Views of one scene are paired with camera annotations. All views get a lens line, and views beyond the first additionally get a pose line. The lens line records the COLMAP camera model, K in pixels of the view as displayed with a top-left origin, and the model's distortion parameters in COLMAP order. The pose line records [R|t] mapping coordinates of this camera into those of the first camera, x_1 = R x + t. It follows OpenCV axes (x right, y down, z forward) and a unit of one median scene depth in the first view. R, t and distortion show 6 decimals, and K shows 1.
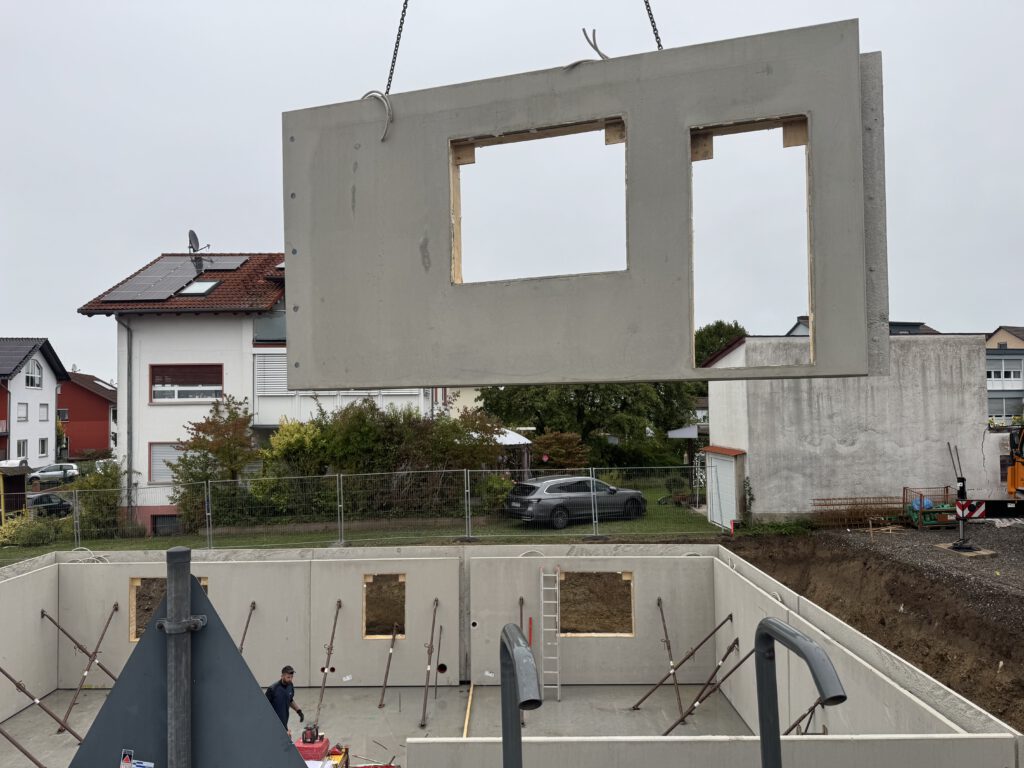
lens RADIAL K [[706.4, 0, 508.8], [0, 706.4, 390.0], [0, 0, 1]] dist [0.153564, -0.271911]
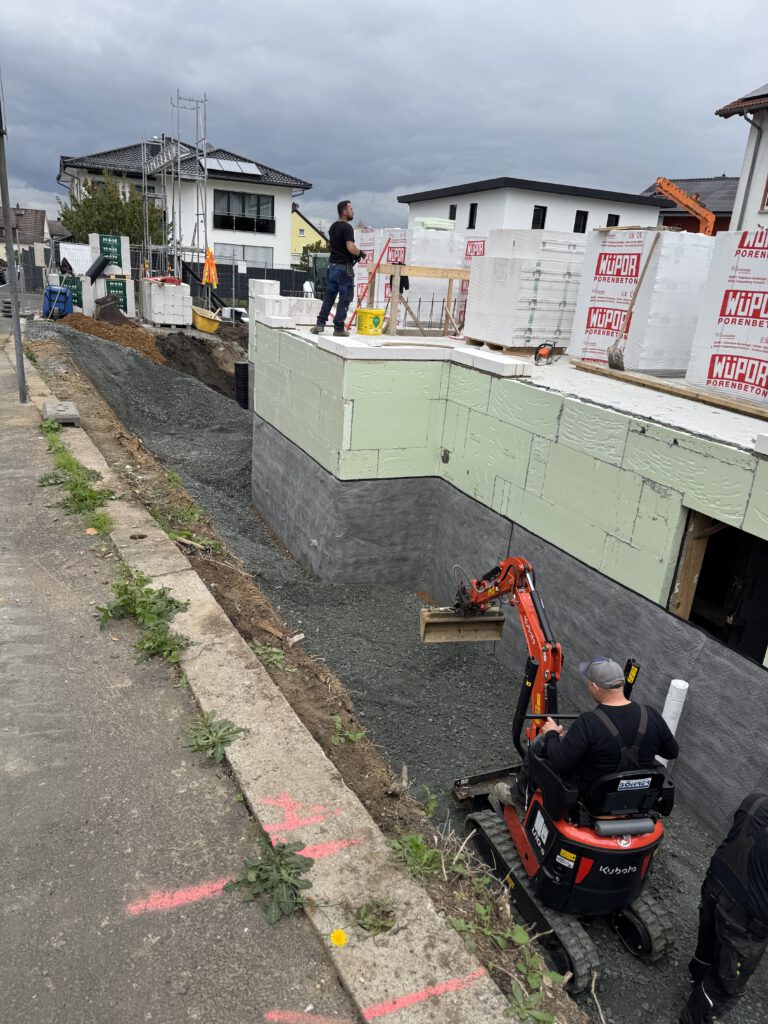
lens RADIAL K [[715.0, 0, 379.5], [0, 715.0, 516.3], [0, 0, 1]] dist [0.039515, -0.047218]
pose [[0.406763, 0.347681, -0.844785, 0.289360], [-0.047071, 0.931492, 0.360702, 0.082045], [0.912320, -0.106955, 0.395263, 0.093008]]
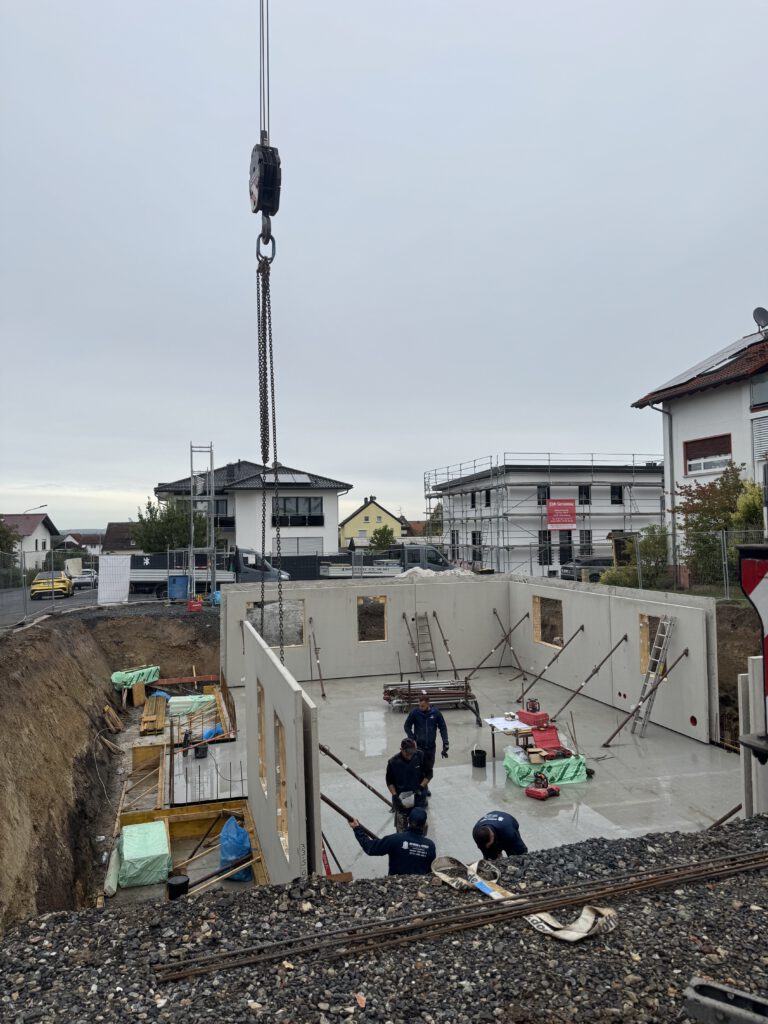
lens RADIAL K [[706.1, 0, 381.4], [0, 706.1, 515.0], [0, 0, 1]] dist [0.153617, -0.288774]
pose [[0.277111, -0.016507, -0.960696, 0.489707], [0.044522, 0.998999, -0.004323, 0.068059], [0.959806, -0.041574, 0.277569, 0.237478]]
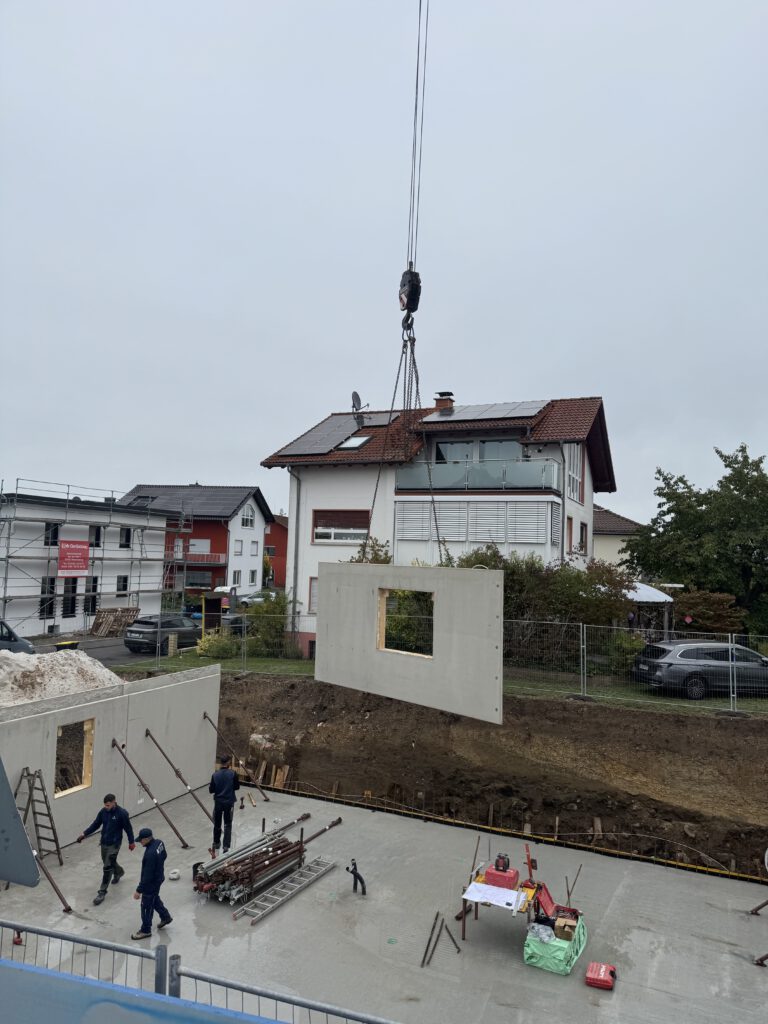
lens RADIAL K [[706.4, 0, 388.5], [0, 706.4, 514.8], [0, 0, 1]] dist [0.153564, -0.271911]
pose [[0.917827, 0.017365, -0.396600, 0.067509], [-0.030527, 0.999172, -0.026898, -0.000092], [0.395805, 0.036795, 0.917597, 0.007594]]
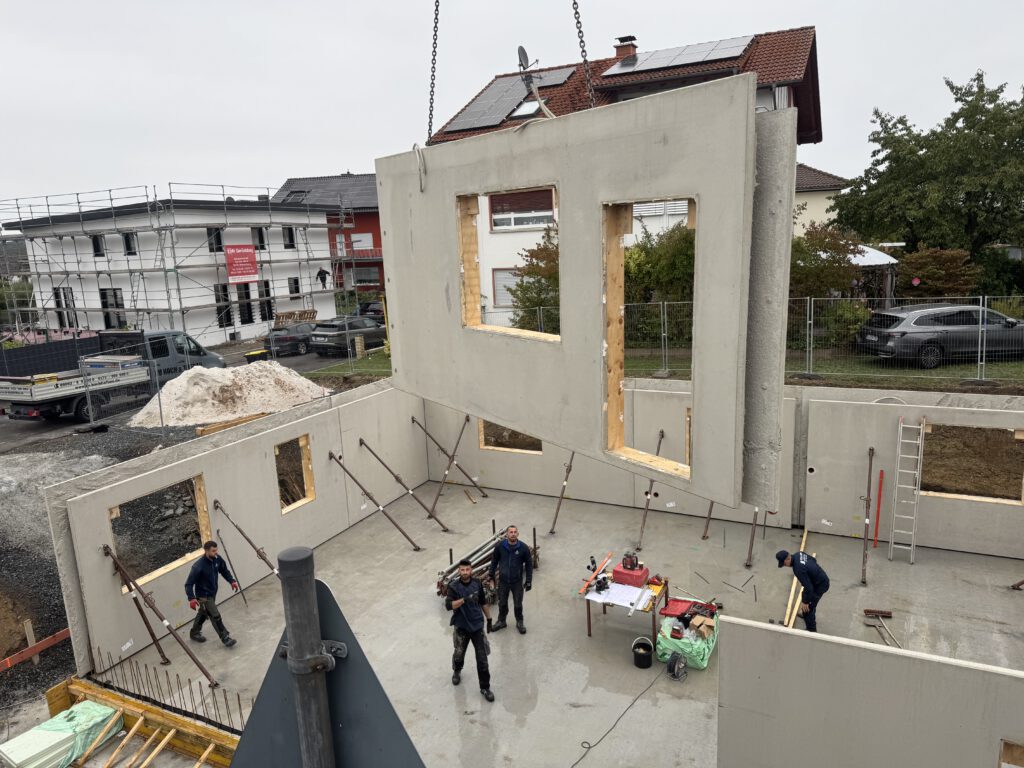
lens RADIAL K [[707.2, 0, 512.9], [0, 707.2, 383.8], [0, 0, 1]] dist [0.133608, -0.214702]
pose [[0.900034, 0.058843, -0.431828, -0.000683], [0.048275, 0.971285, 0.232970, -0.006039], [0.433137, -0.230527, 0.871349, 0.047891]]
